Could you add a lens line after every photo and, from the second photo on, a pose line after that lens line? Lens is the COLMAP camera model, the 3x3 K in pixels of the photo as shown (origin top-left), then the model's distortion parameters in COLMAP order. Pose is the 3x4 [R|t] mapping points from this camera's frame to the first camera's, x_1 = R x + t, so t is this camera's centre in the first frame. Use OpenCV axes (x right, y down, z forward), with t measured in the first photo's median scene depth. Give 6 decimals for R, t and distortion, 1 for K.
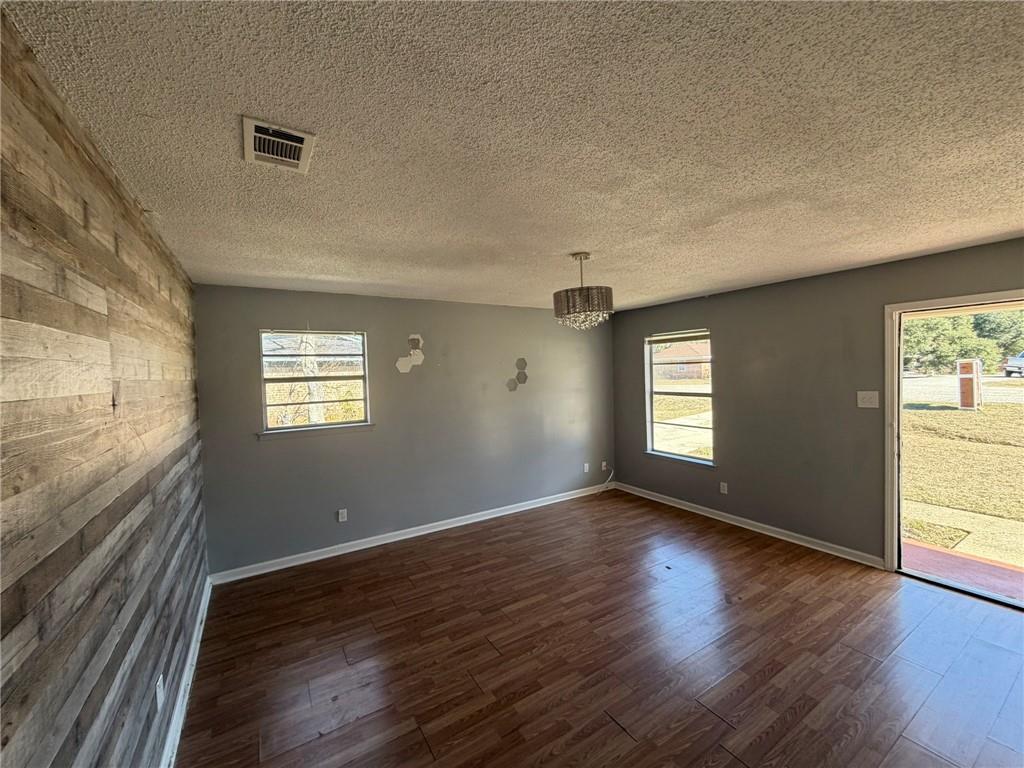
lens RADIAL K [[406.1, 0, 512.0], [0, 406.1, 384.0], [0, 0, 1]] dist [0.000365, 0.000166]
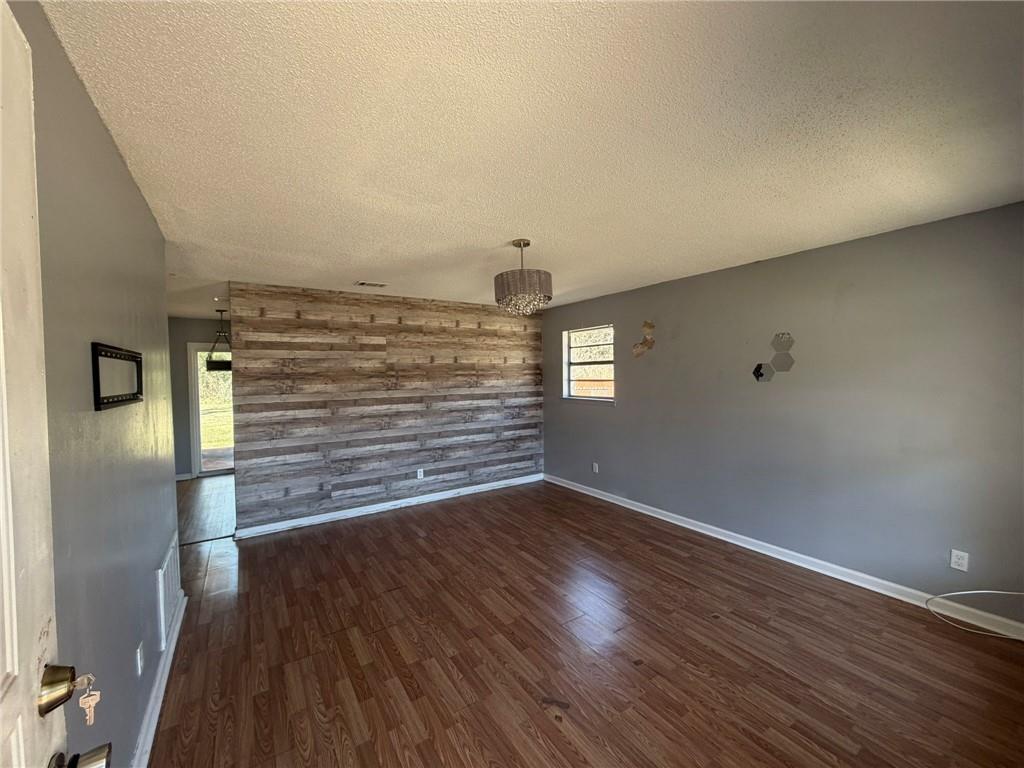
lens RADIAL K [[401.6, 0, 507.4], [0, 401.6, 386.5], [0, 0, 1]] dist [0.000555, 0.000211]
pose [[0.035181, 0.058882, -0.997645, 0.891540], [-0.017070, 0.998153, 0.058310, -0.009464], [0.999235, 0.014979, 0.036121, 0.697507]]
